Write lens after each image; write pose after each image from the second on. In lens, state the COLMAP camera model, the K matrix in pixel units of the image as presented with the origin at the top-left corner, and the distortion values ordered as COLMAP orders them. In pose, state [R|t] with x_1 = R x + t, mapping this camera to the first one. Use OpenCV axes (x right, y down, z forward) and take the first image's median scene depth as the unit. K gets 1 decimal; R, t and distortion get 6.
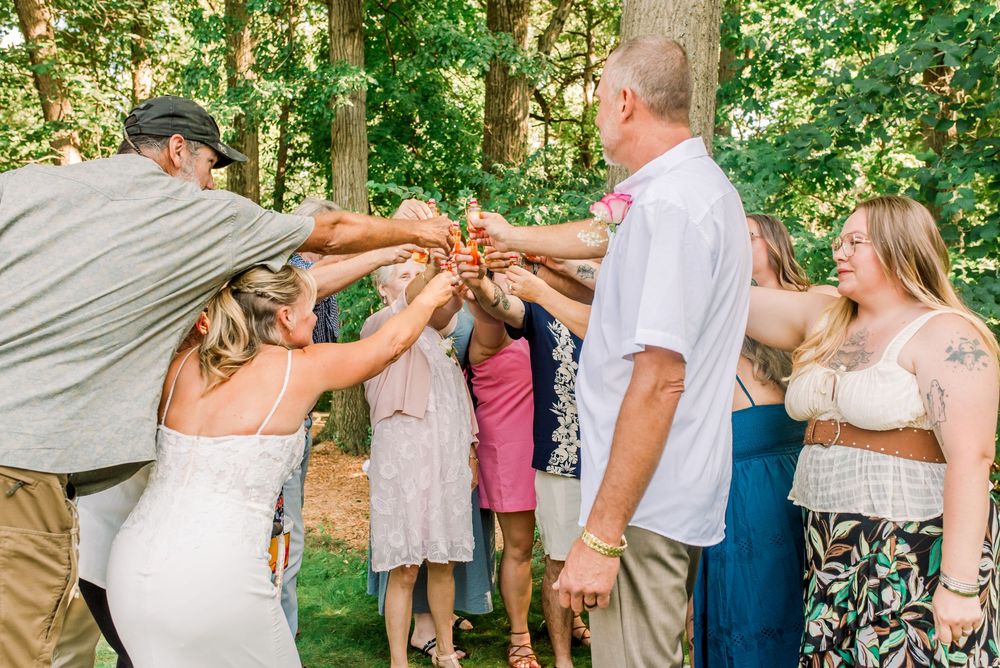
lens RADIAL K [[1023.7, 0, 496.0], [0, 1023.7, 333.6], [0, 0, 1]] dist [-0.063240, 0.000000]
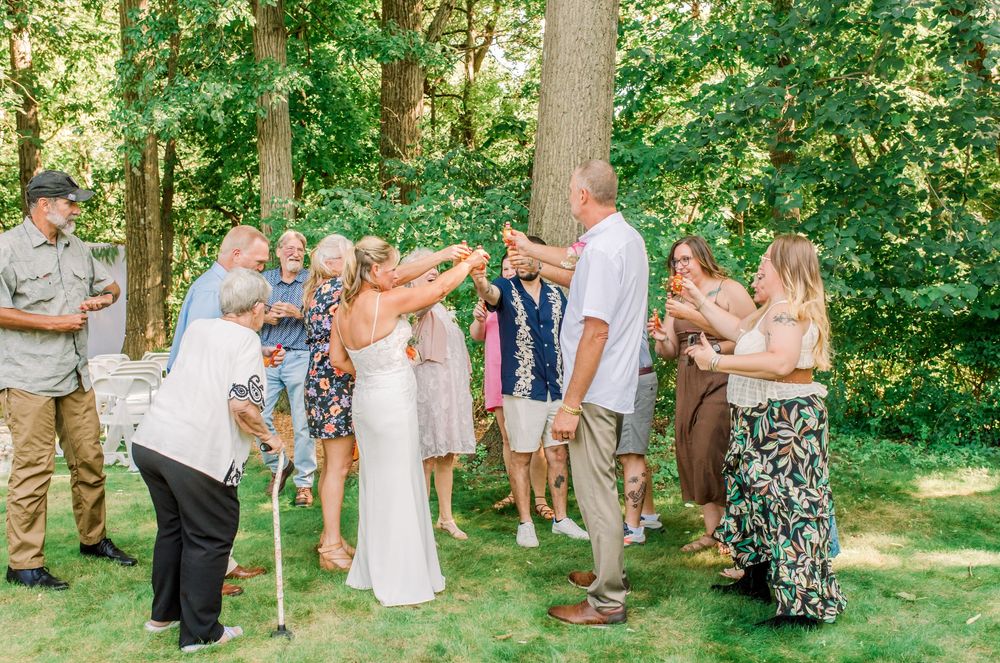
lens RADIAL K [[1023.7, 0, 502.5], [0, 1023.7, 328.8], [0, 0, 1]] dist [-0.063240, 0.000000]
pose [[0.991867, 0.000256, 0.127277, -0.243397], [-0.003398, 0.999695, 0.024473, -0.009160], [-0.127232, -0.024707, 0.991565, -0.829814]]
